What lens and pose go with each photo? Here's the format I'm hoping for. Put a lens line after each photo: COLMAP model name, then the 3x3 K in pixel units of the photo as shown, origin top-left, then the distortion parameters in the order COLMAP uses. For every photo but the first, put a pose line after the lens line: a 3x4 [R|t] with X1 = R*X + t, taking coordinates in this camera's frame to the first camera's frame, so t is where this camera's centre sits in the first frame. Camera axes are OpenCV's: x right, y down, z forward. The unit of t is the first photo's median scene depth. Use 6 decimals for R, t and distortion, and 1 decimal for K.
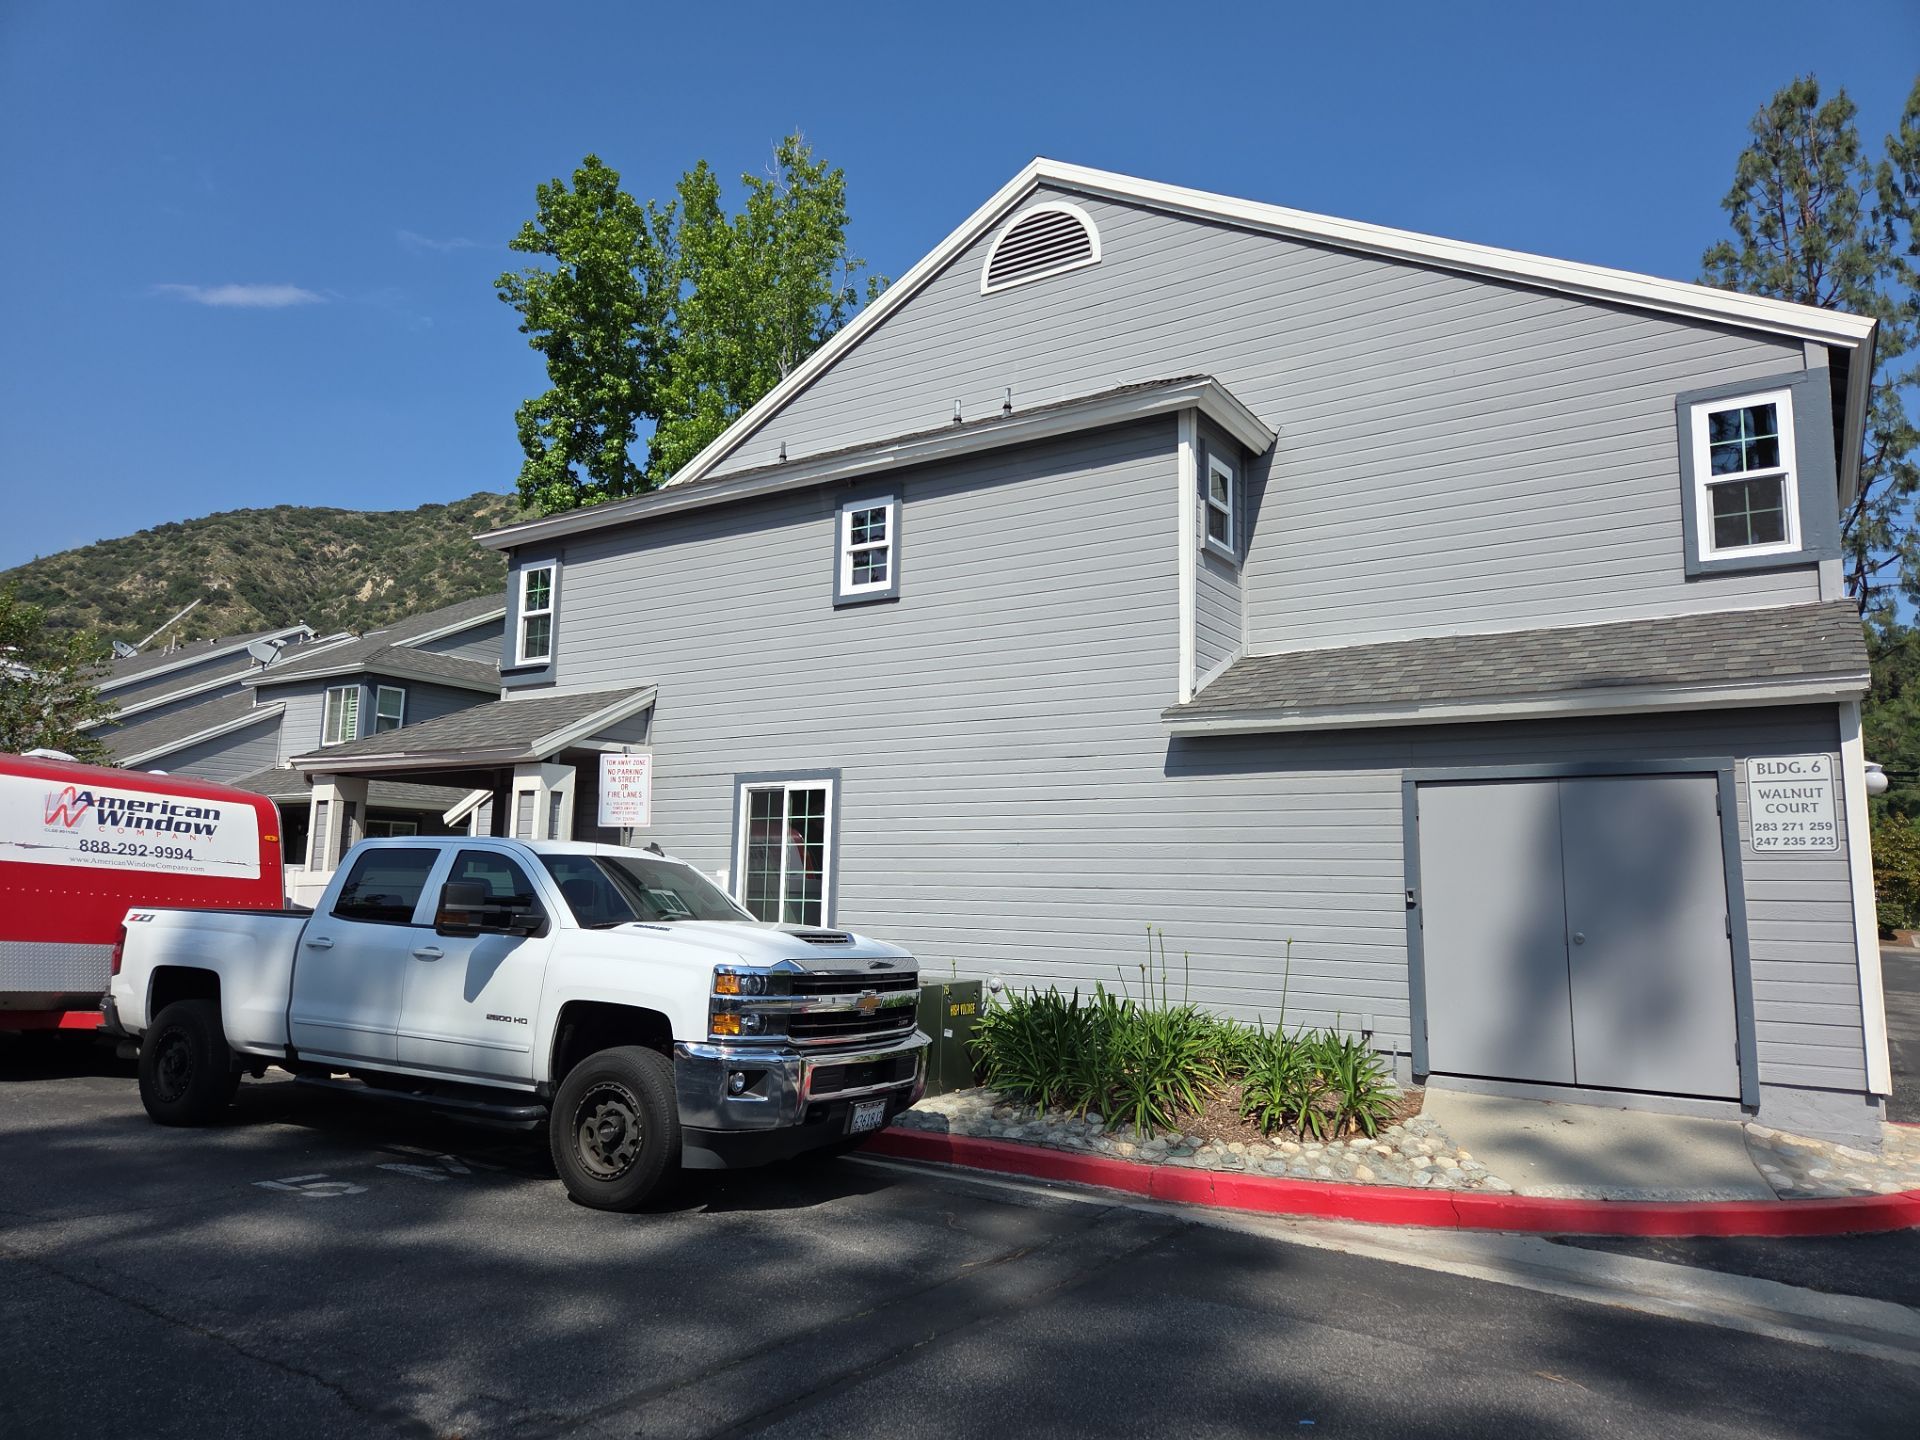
lens RADIAL K [[1257.9, 0, 960.0], [0, 1257.9, 720.0], [0, 0, 1]] dist [0.062621, -0.055212]
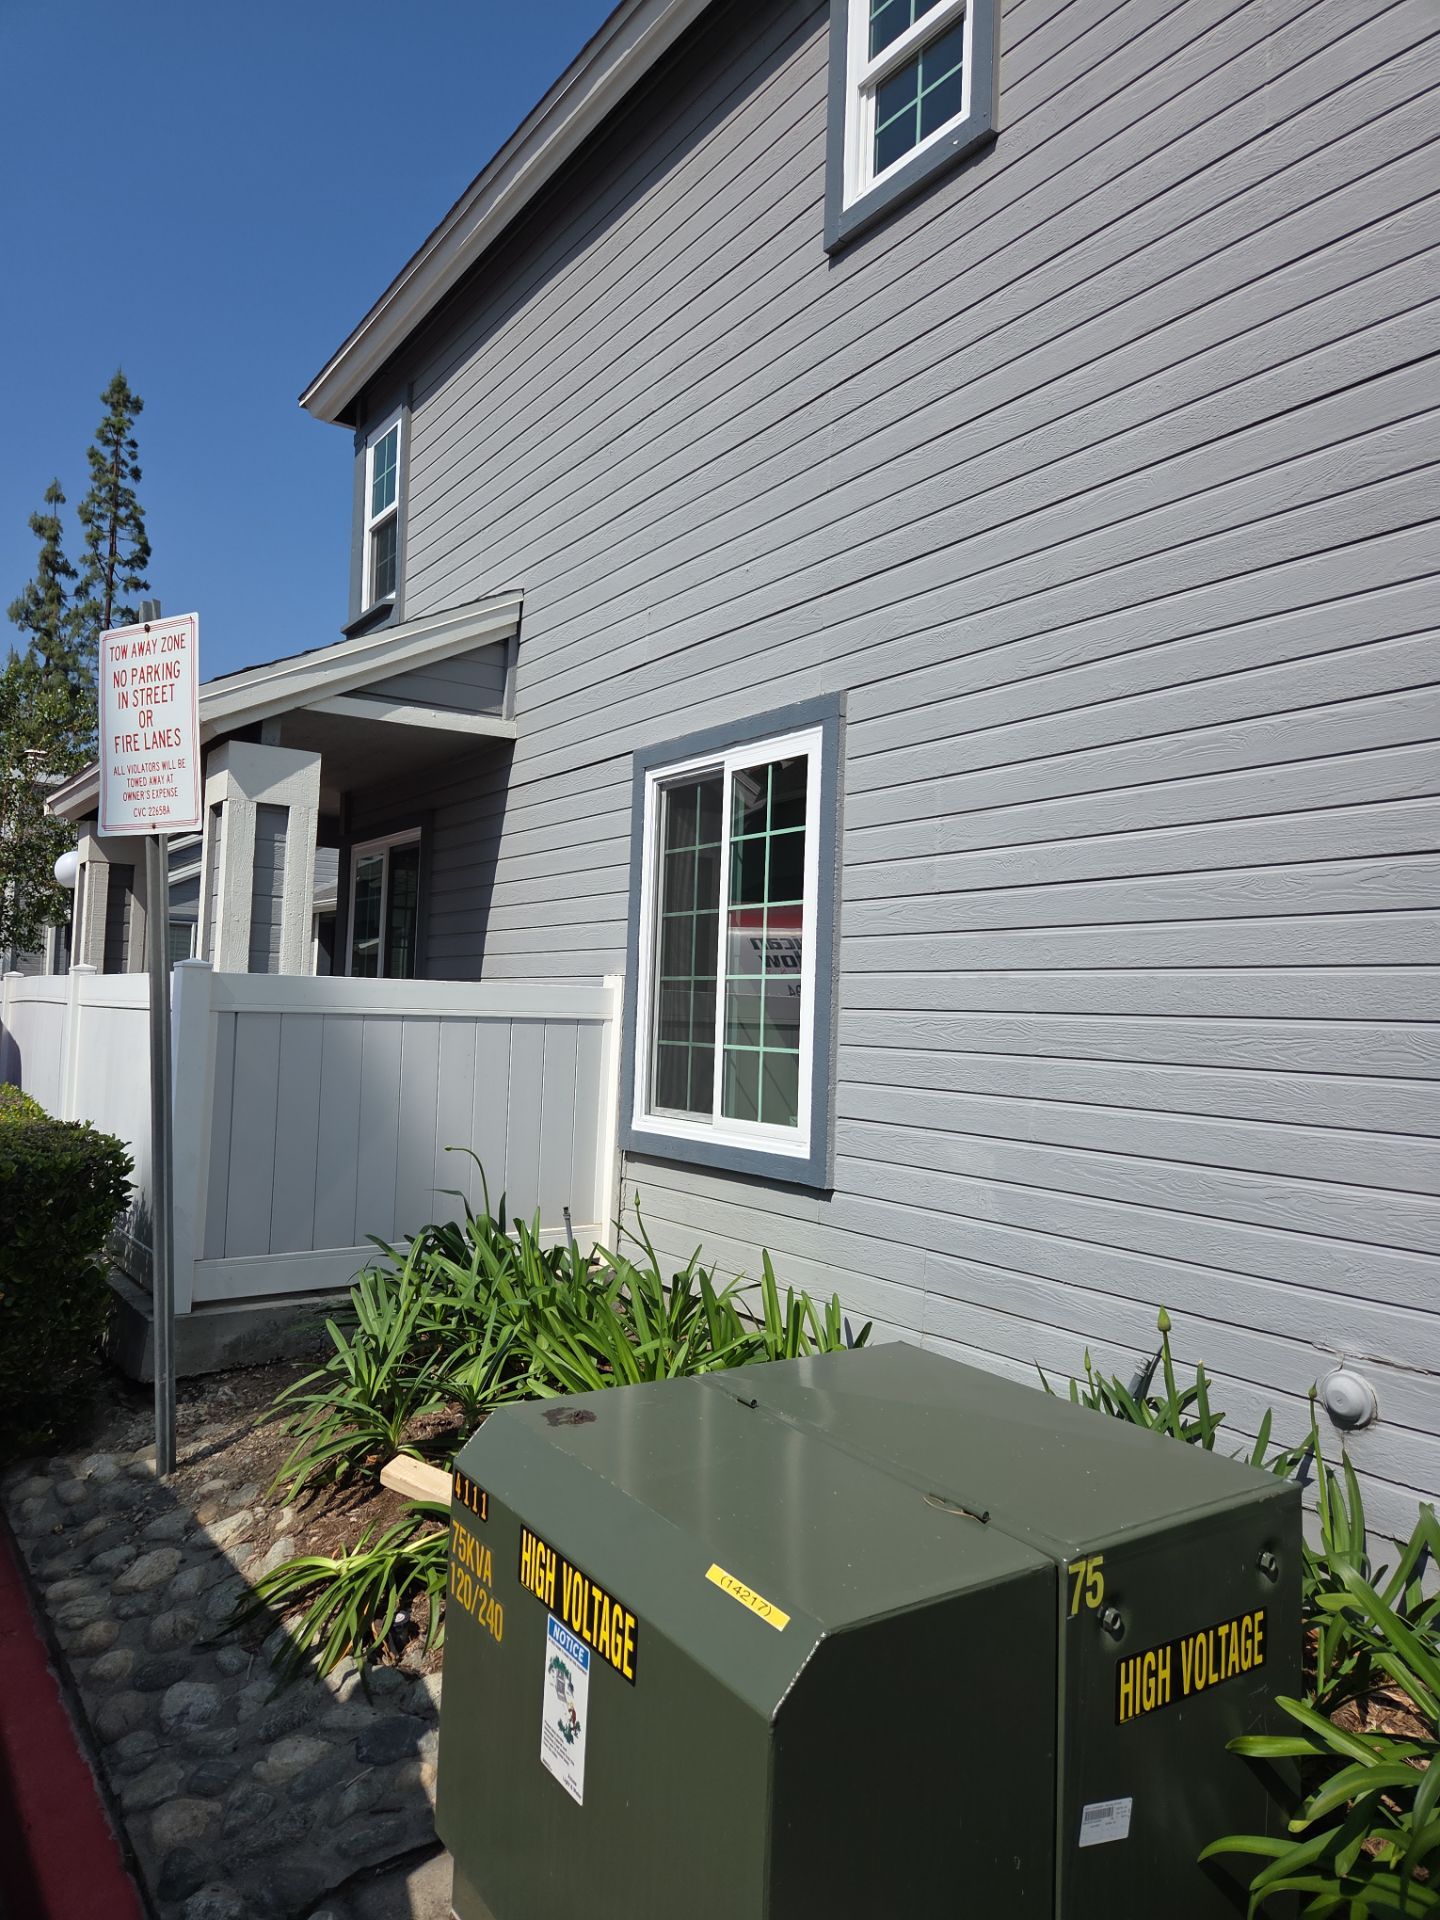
lens RADIAL K [[1257.9, 0, 707.4], [0, 1257.9, 966.7], [0, 0, 1]] dist [0.062621, -0.055212]
pose [[0.927082, -0.003135, -0.374847, 0.005299], [0.037839, 0.995640, 0.085259, 0.083269], [0.372945, -0.093226, 0.923158, 0.630021]]
